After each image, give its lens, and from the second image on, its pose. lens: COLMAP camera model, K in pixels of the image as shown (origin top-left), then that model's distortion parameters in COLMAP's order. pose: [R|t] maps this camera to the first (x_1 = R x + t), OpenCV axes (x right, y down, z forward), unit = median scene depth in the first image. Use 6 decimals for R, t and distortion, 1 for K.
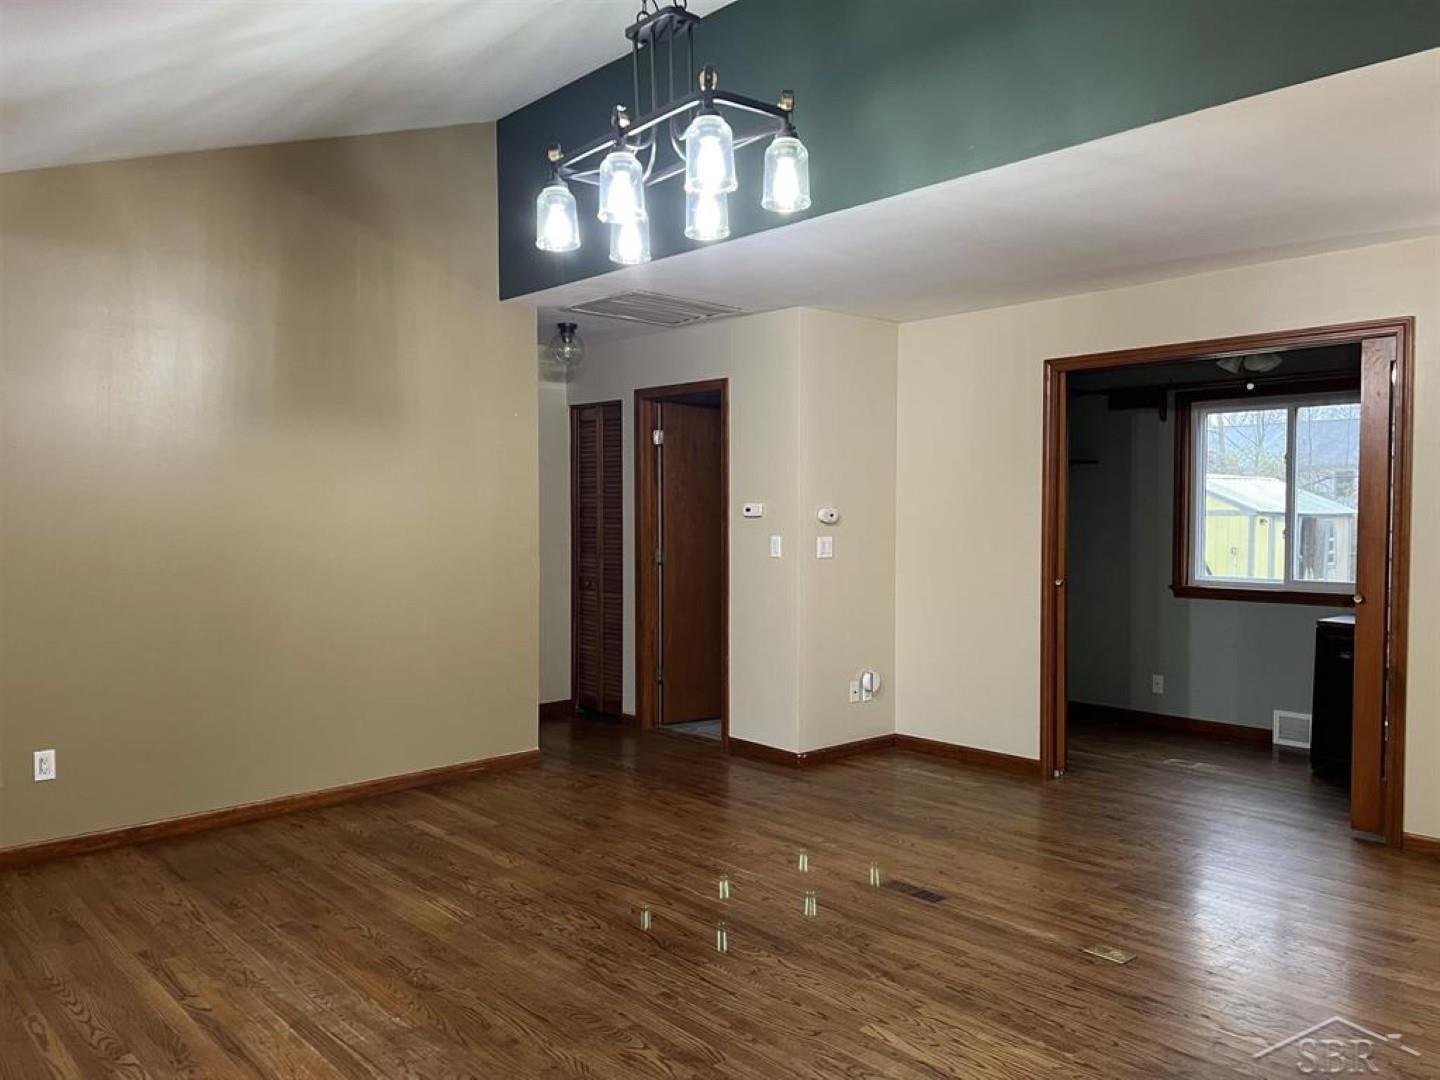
lens RADIAL K [[1075.9, 0, 720.0], [0, 1075.9, 540.0], [0, 0, 1]] dist [0.035967, 0.000272]
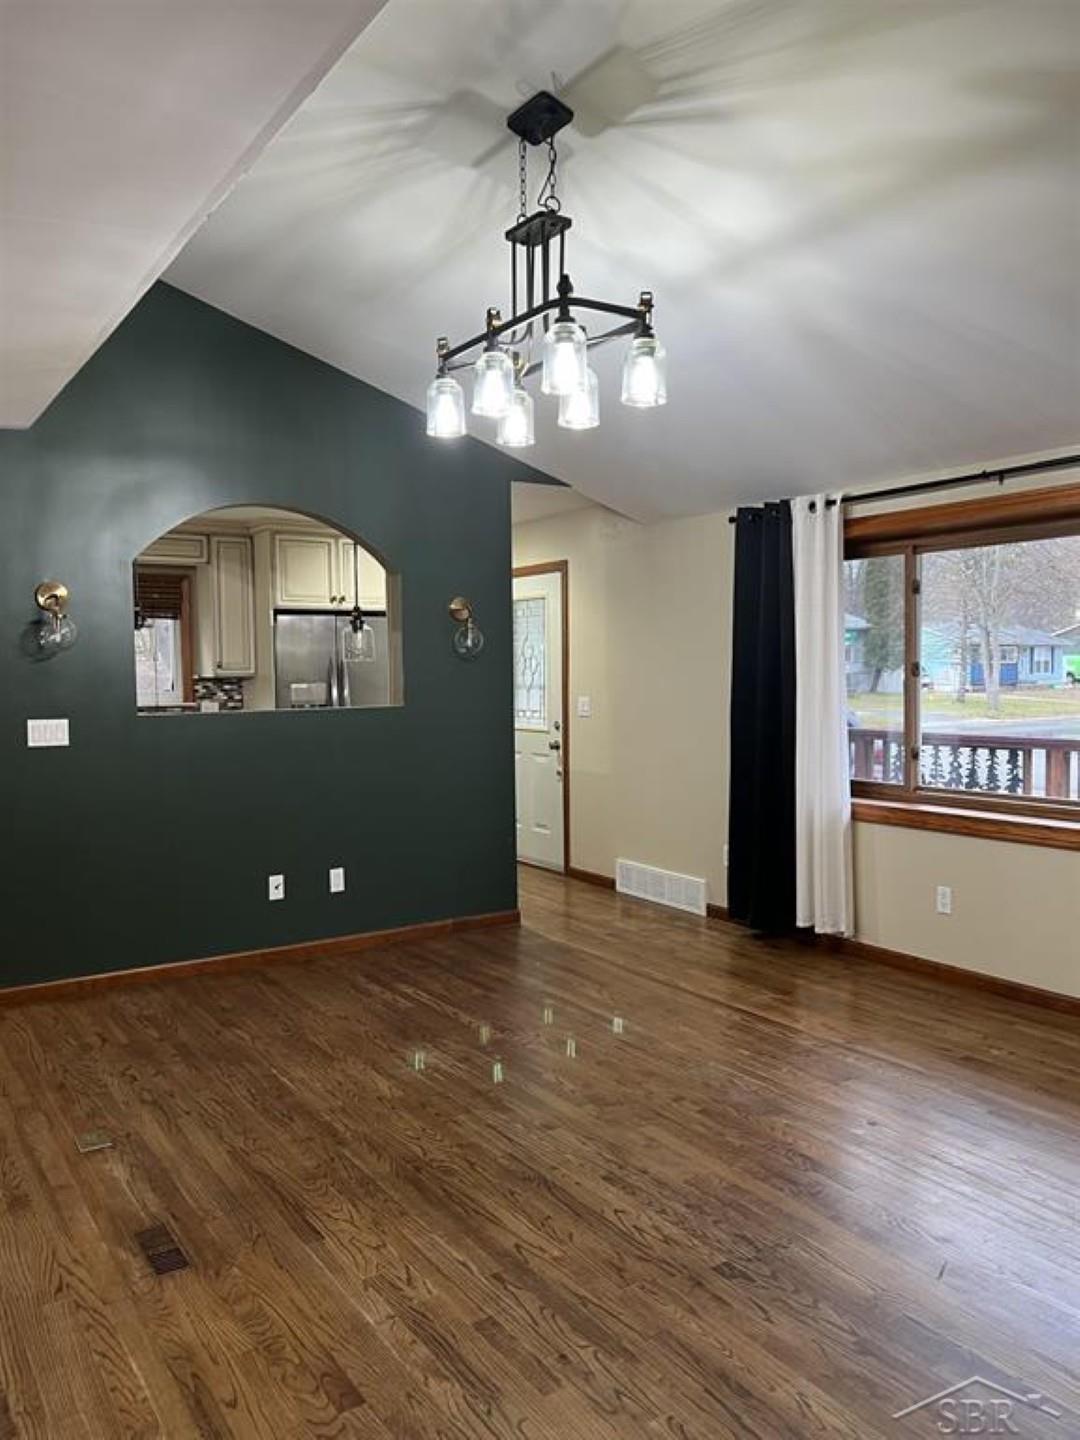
lens RADIAL K [[1102.4, 0, 521.0], [0, 1102.4, 722.6], [0, 0, 1]] dist [0.101824, -0.174356]
pose [[-0.985519, 0.004597, 0.169500, -0.188386], [0.018594, 0.996534, 0.081084, -0.068219], [-0.168540, 0.083061, -0.982189, 1.828475]]
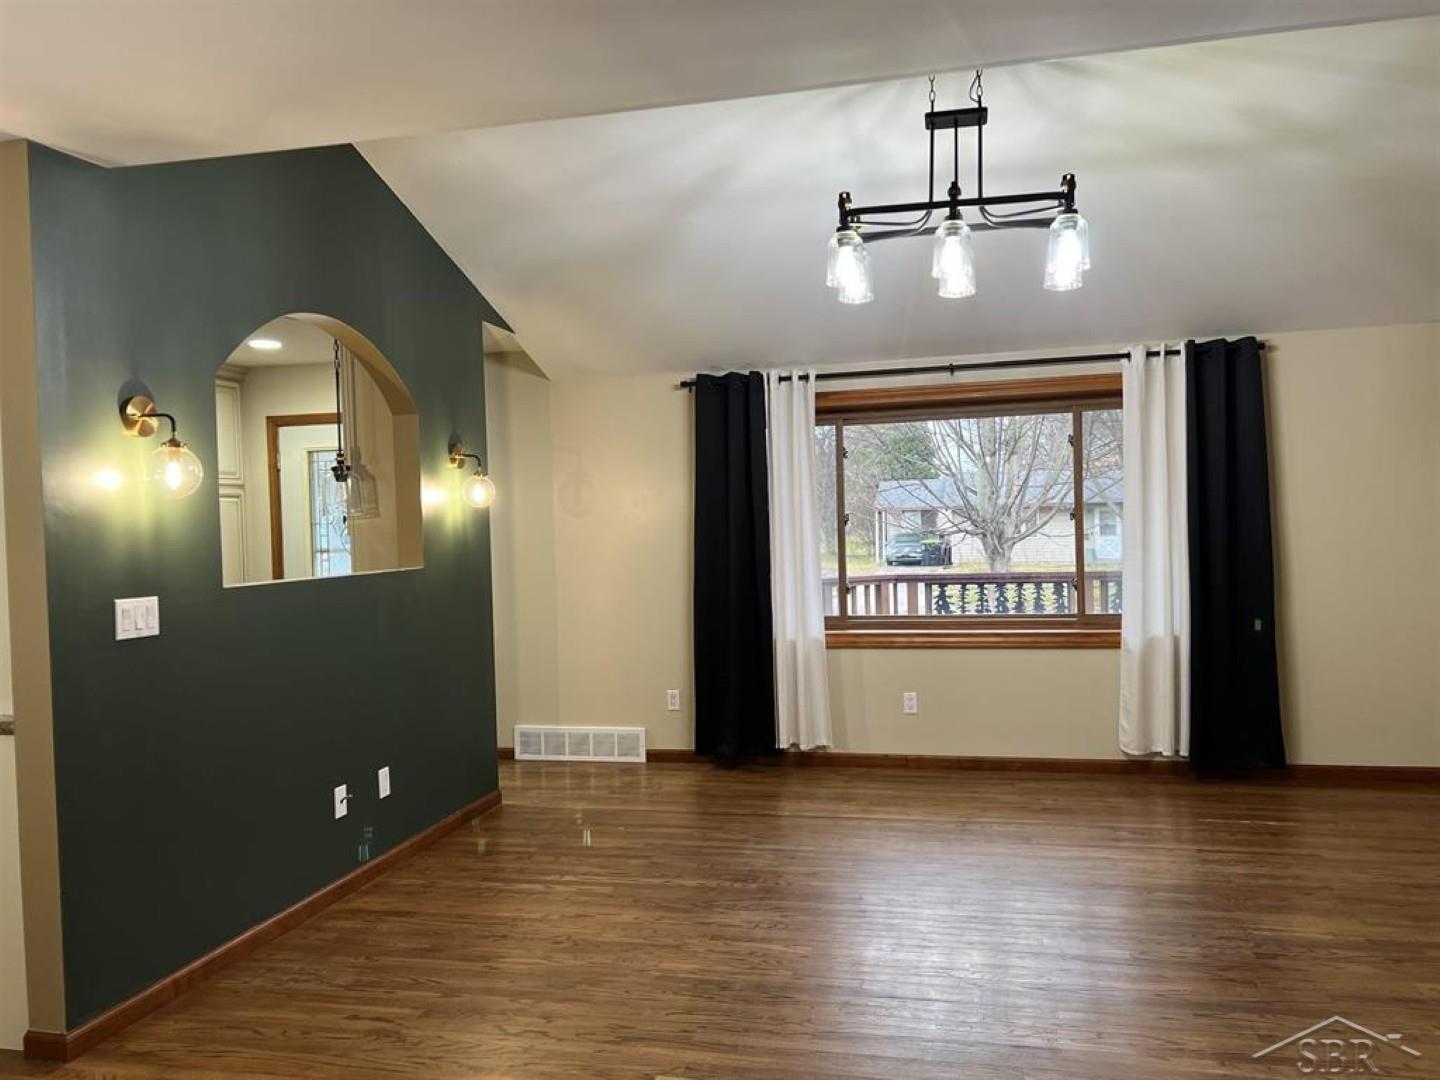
lens RADIAL K [[1102.4, 0, 720.0], [0, 1102.4, 540.0], [0, 0, 1]] dist [0.101824, -0.174356]
pose [[-0.819430, 0.034158, -0.572161, 0.760245], [0.012555, 0.999053, 0.041662, -0.052835], [0.573042, 0.026956, -0.819082, 1.620189]]
